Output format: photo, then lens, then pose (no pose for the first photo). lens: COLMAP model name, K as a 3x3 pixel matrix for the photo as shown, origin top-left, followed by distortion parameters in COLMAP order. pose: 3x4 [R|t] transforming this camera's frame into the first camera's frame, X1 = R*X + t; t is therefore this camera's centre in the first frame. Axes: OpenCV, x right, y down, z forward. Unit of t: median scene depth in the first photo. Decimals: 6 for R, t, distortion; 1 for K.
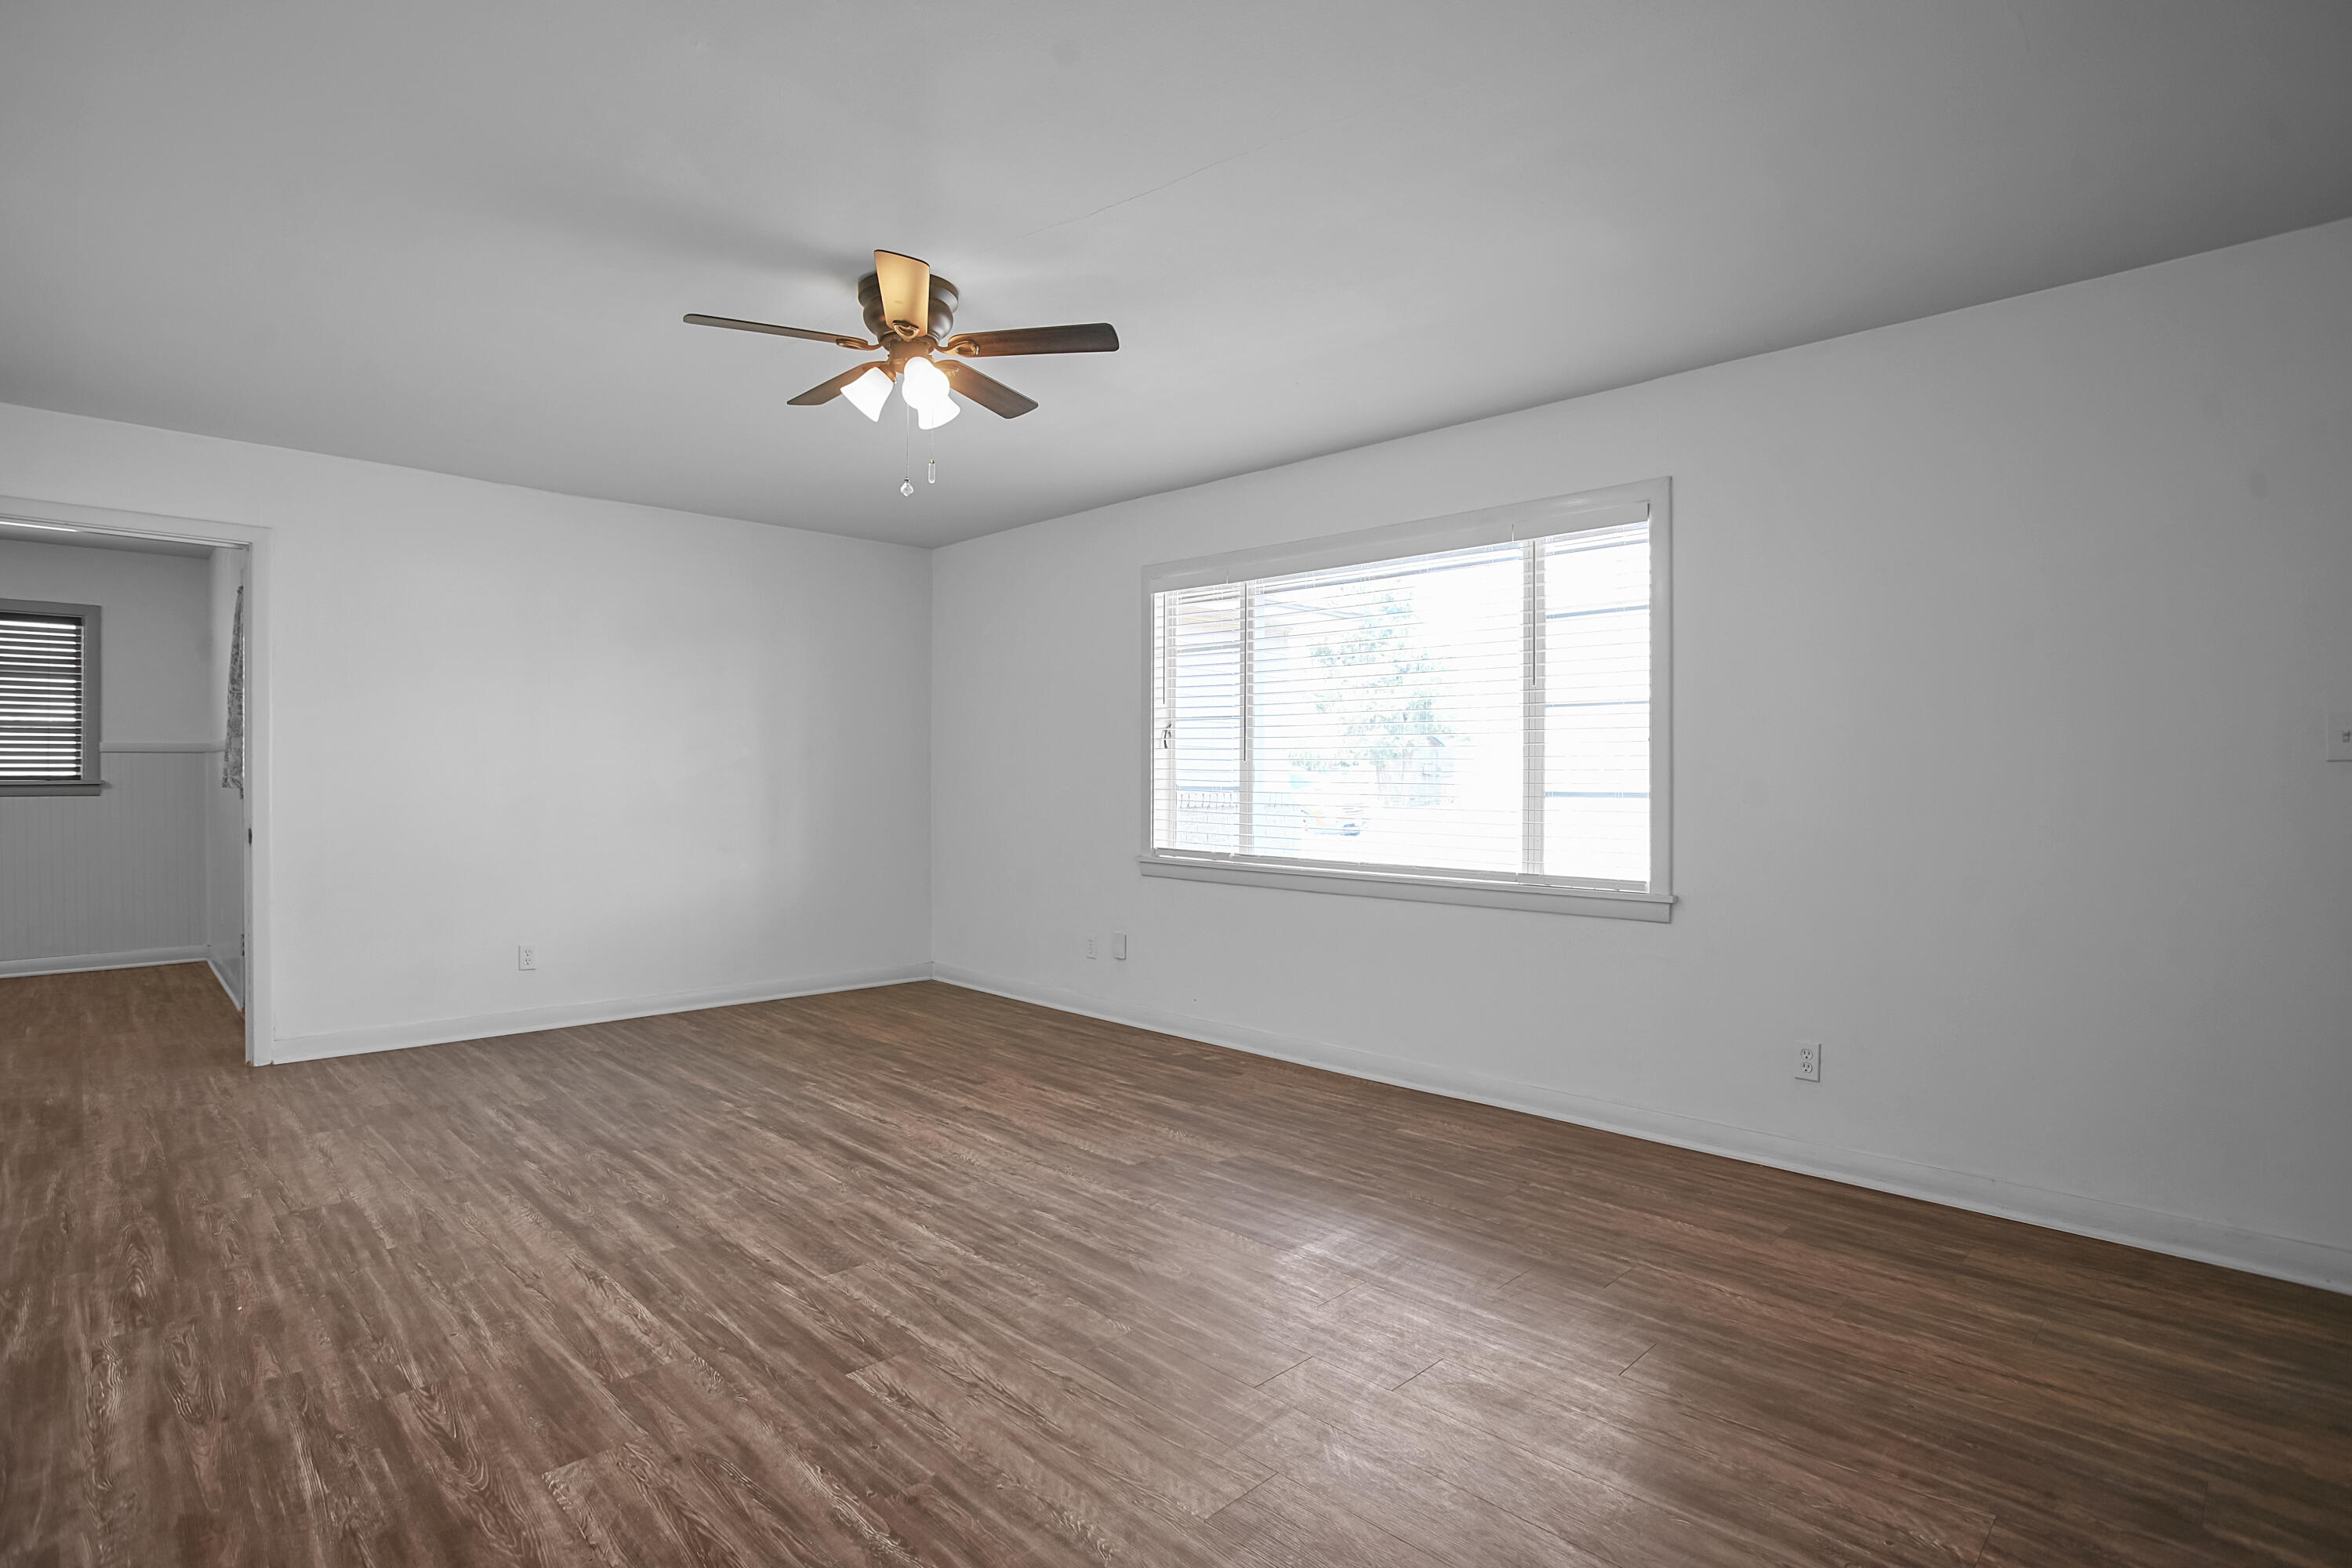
lens RADIAL K [[1170.0, 0, 1176.0], [0, 1170.0, 784.0], [0, 0, 1]] dist [-0.061809, 0.015333]
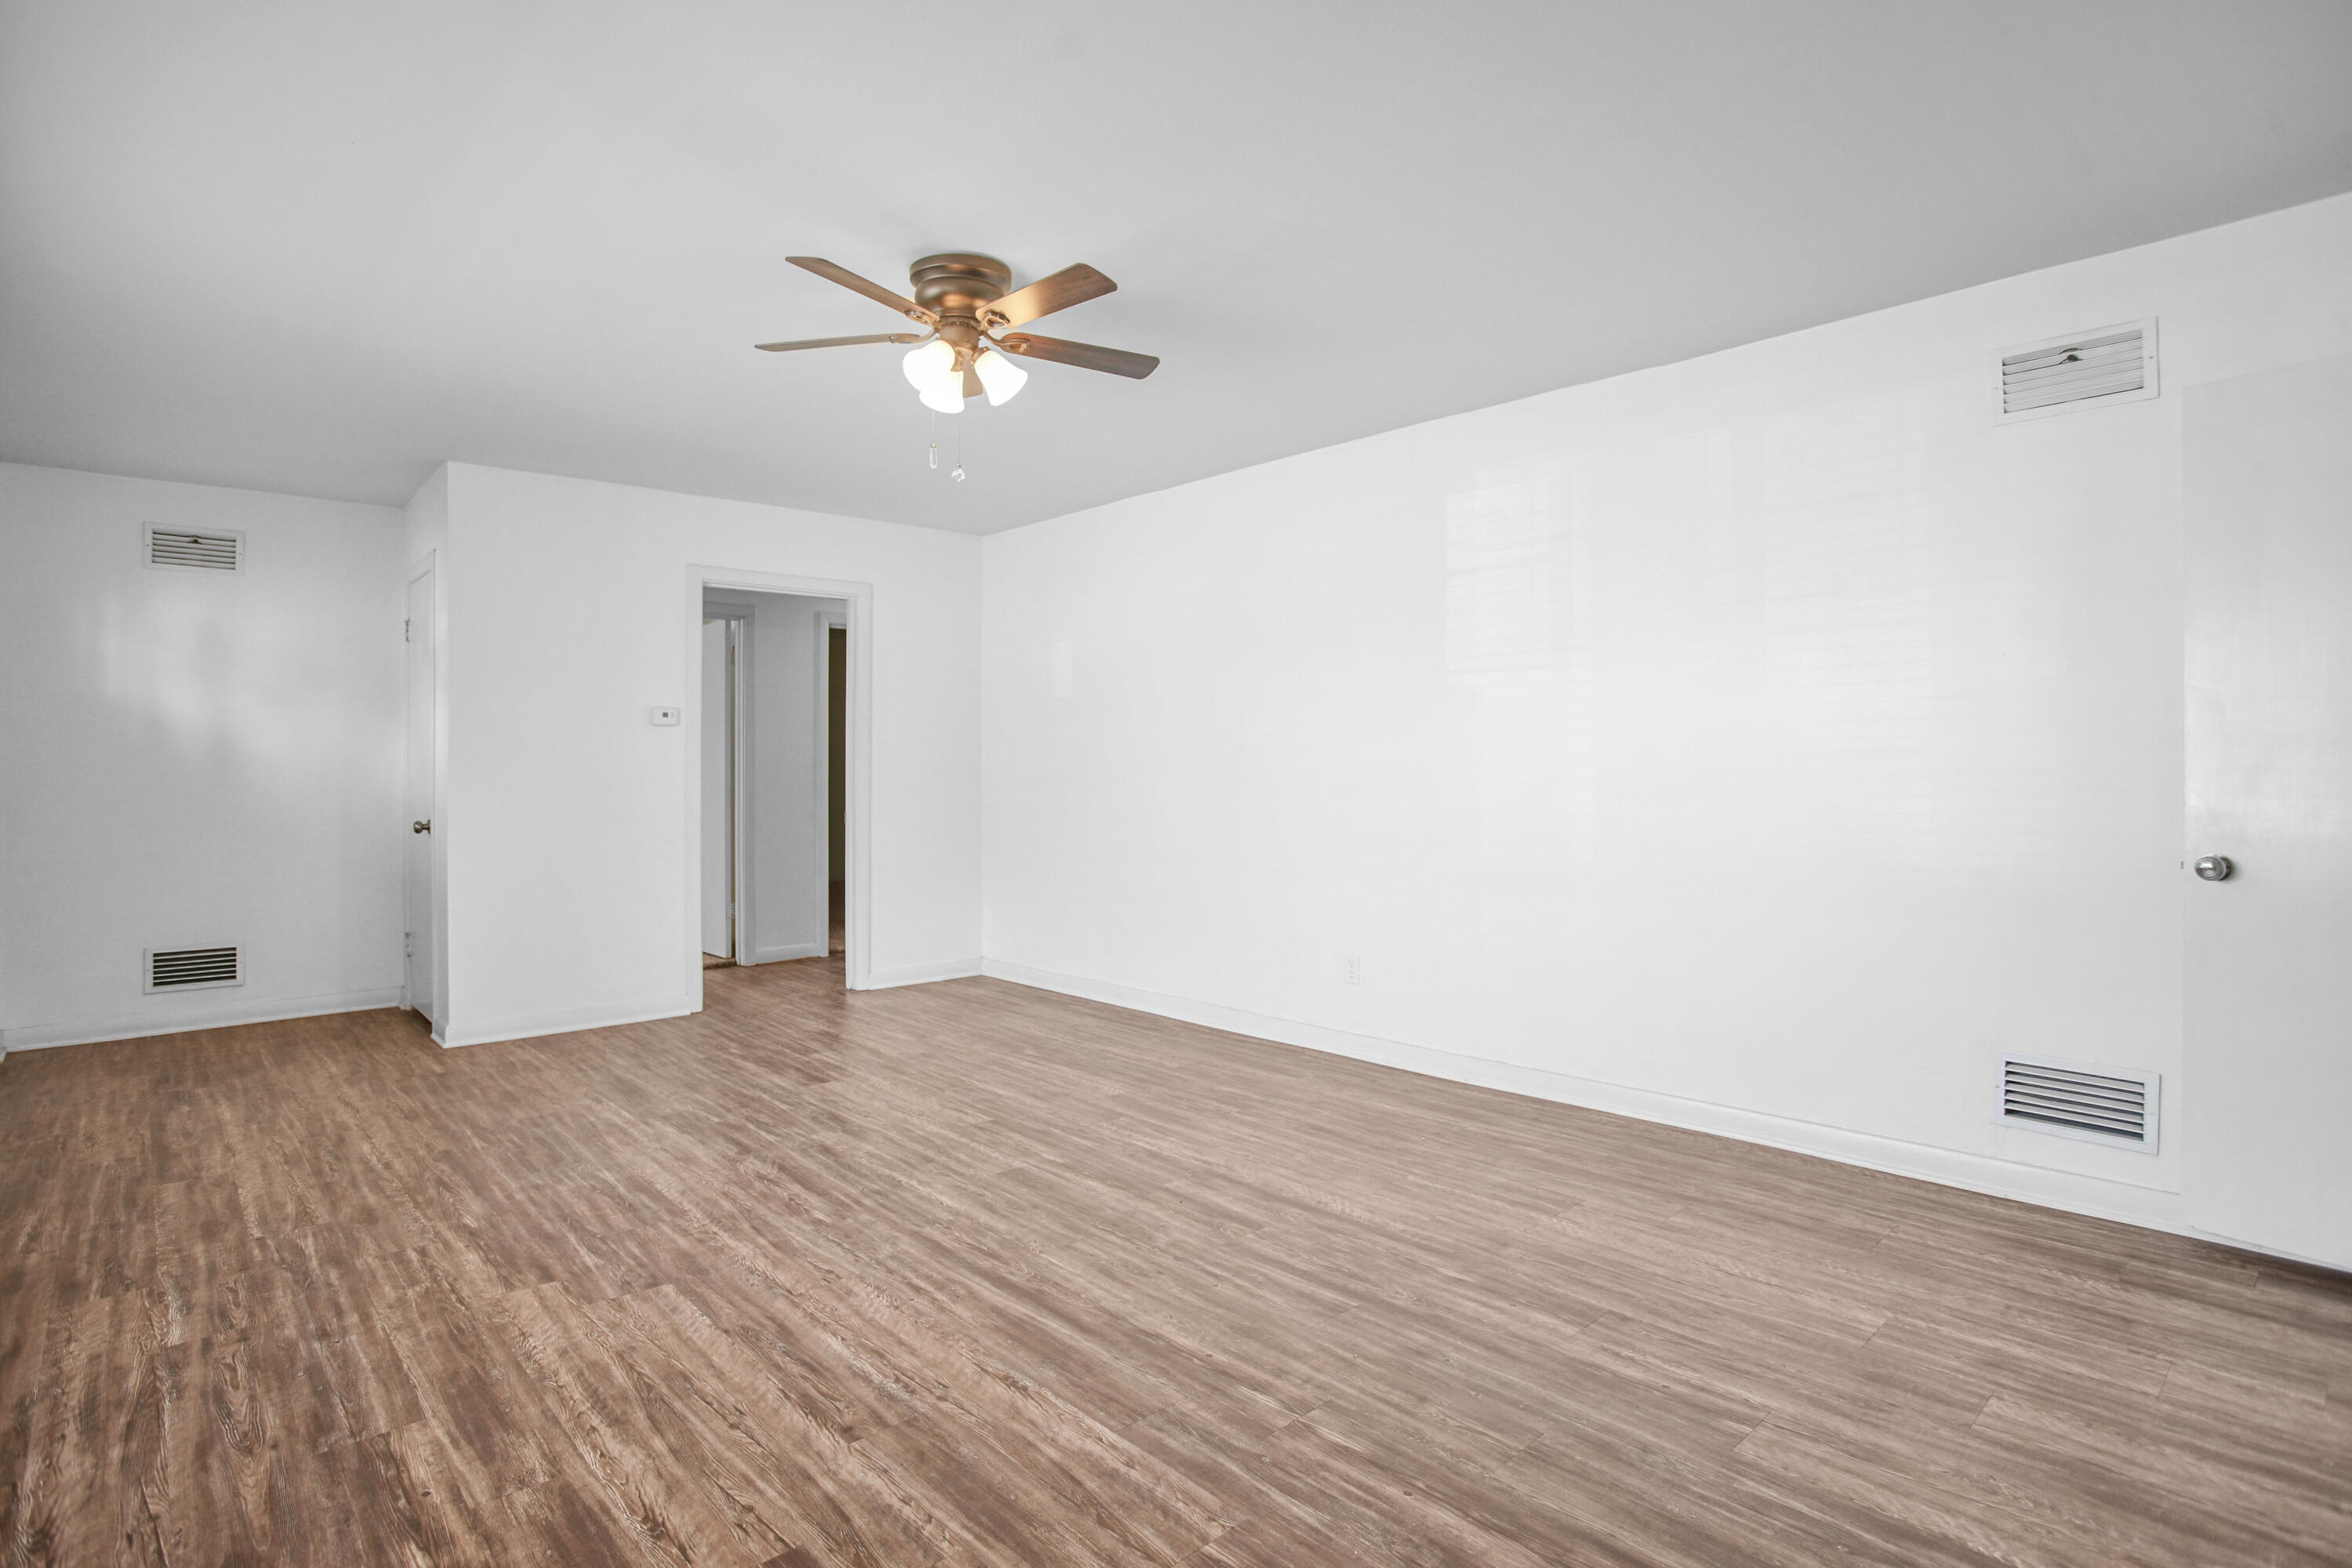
lens RADIAL K [[1178.1, 0, 1164.2], [0, 1178.1, 773.6], [0, 0, 1]] dist [-0.067548, 0.015841]
pose [[-0.999080, -0.002717, 0.042796, -0.457761], [-0.002557, 0.999990, 0.003796, -0.006528], [-0.042806, 0.003683, -0.999077, 2.032131]]
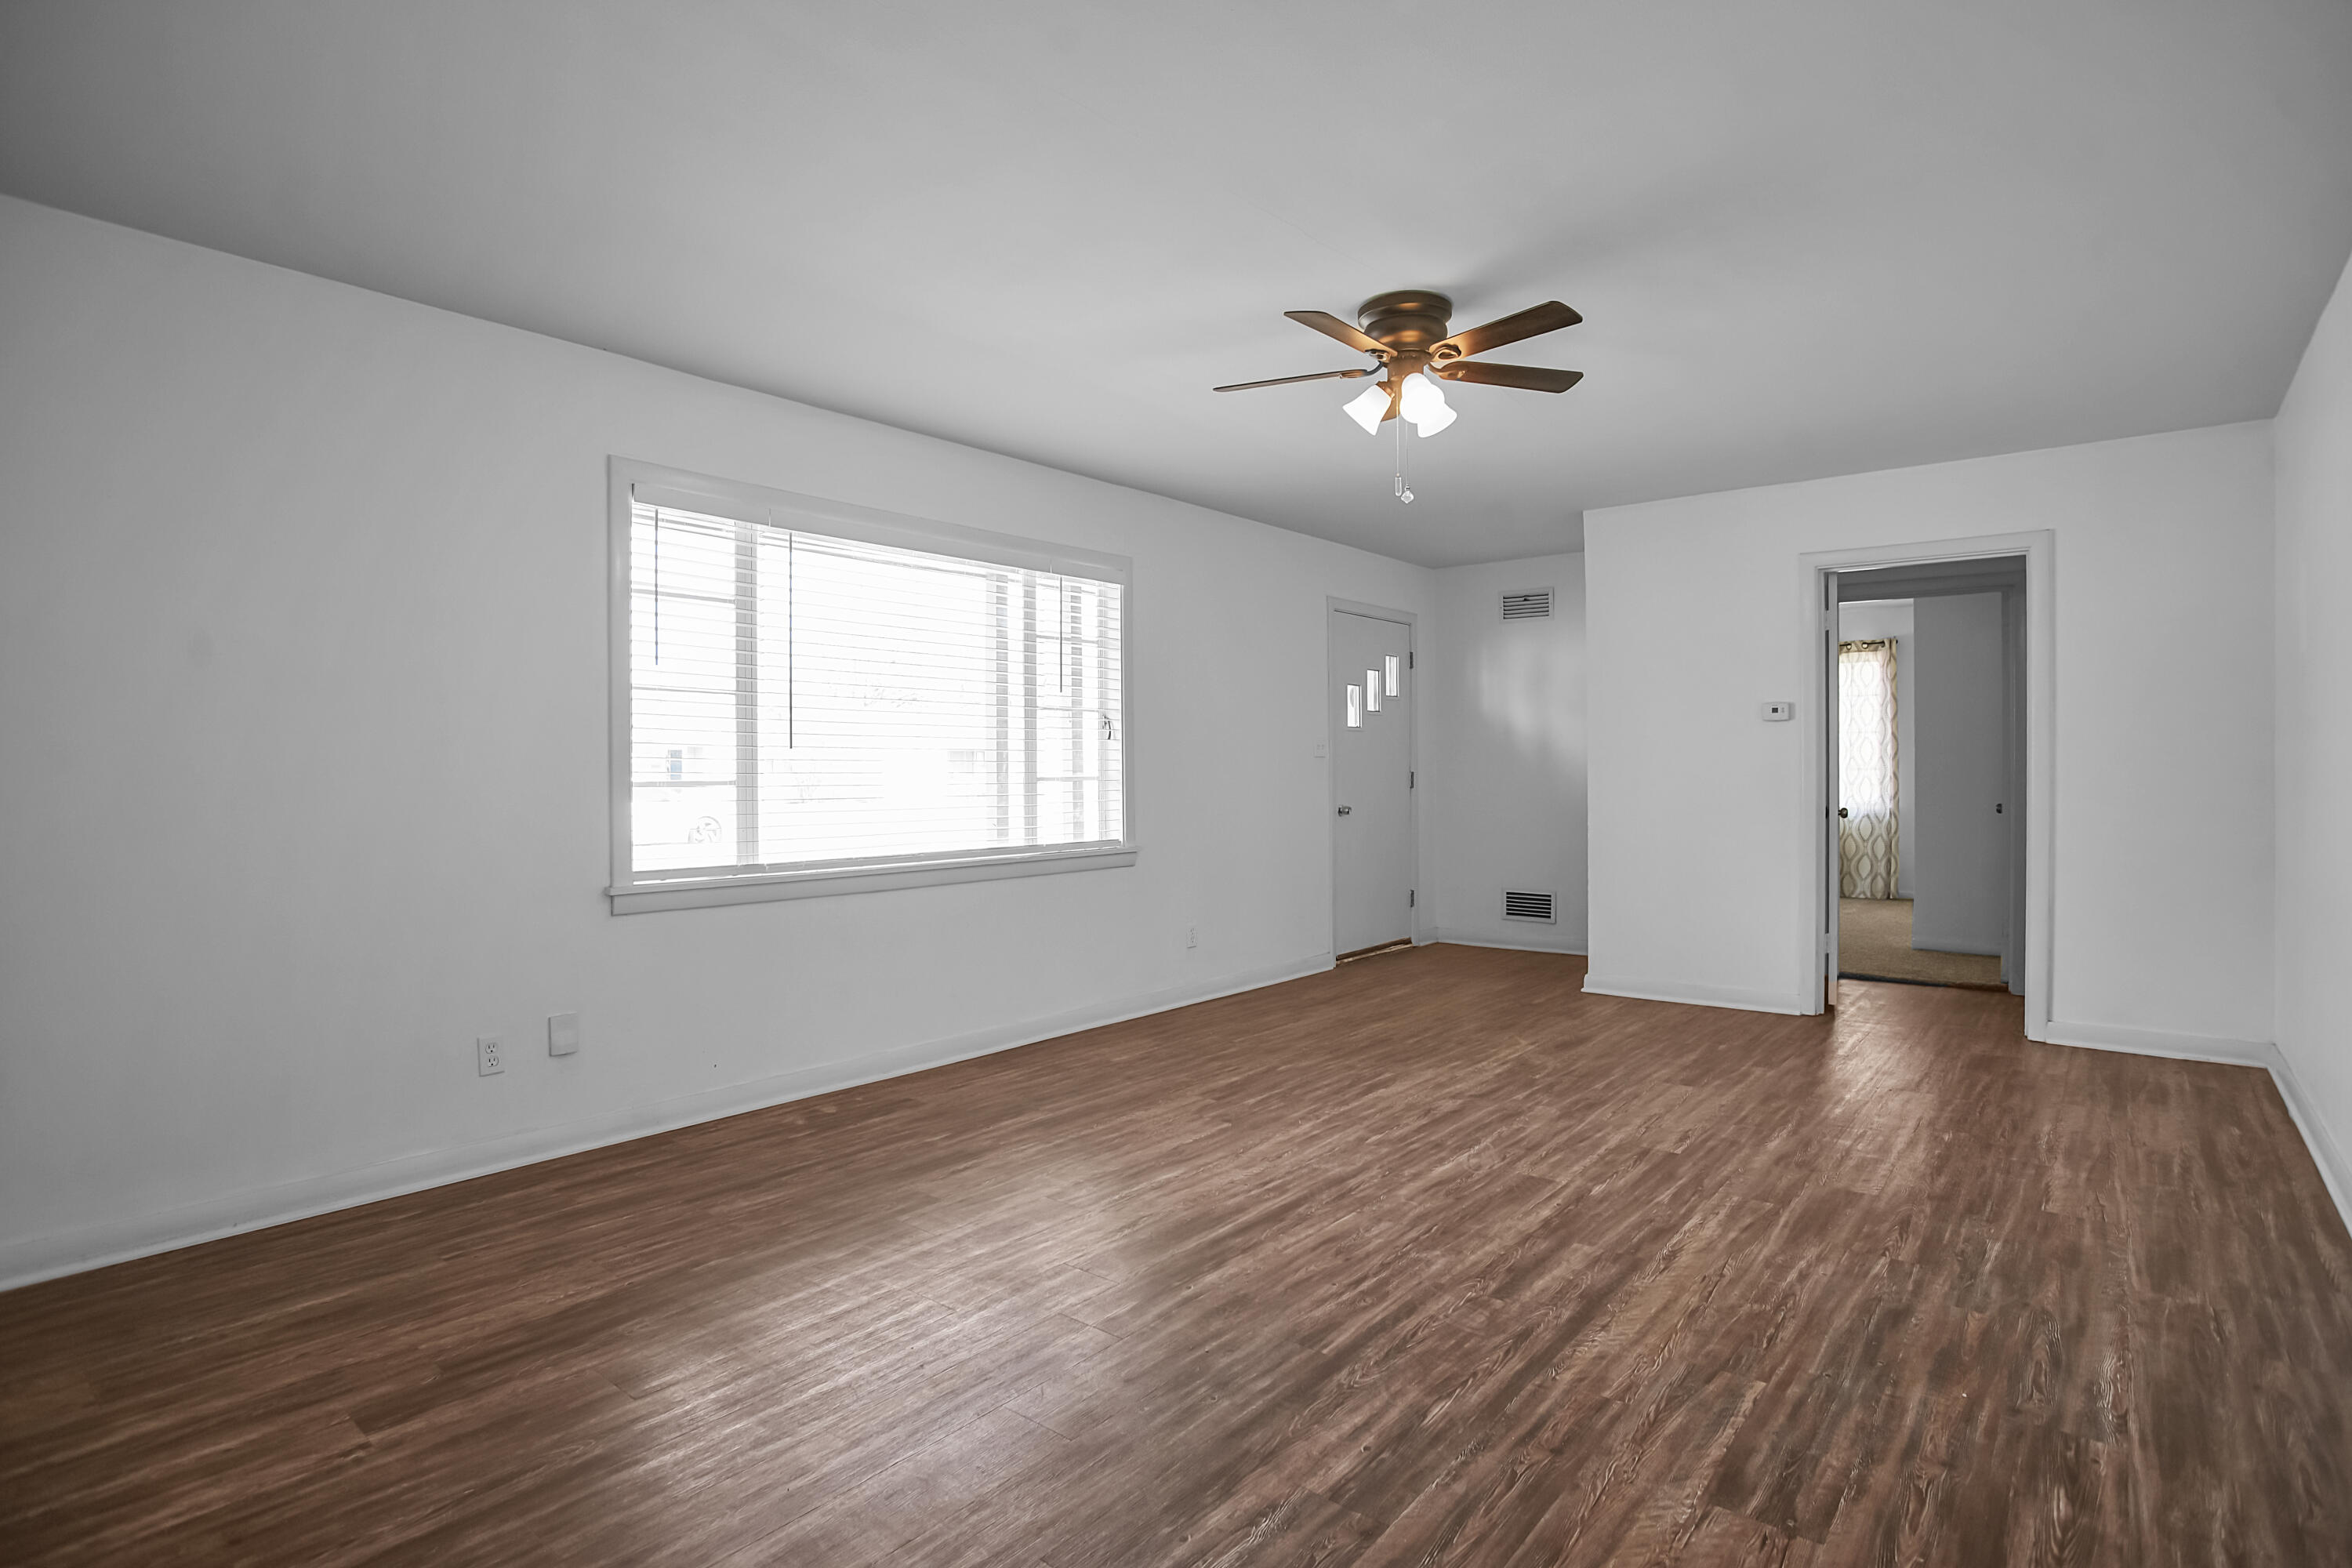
lens RADIAL K [[1170.0, 0, 1176.0], [0, 1170.0, 784.0], [0, 0, 1]] dist [-0.061809, 0.015333]
pose [[-0.097951, -0.021104, 0.994967, -1.316528], [0.005748, 0.999746, 0.021772, -0.020258], [-0.995175, 0.007852, -0.097805, 1.362019]]
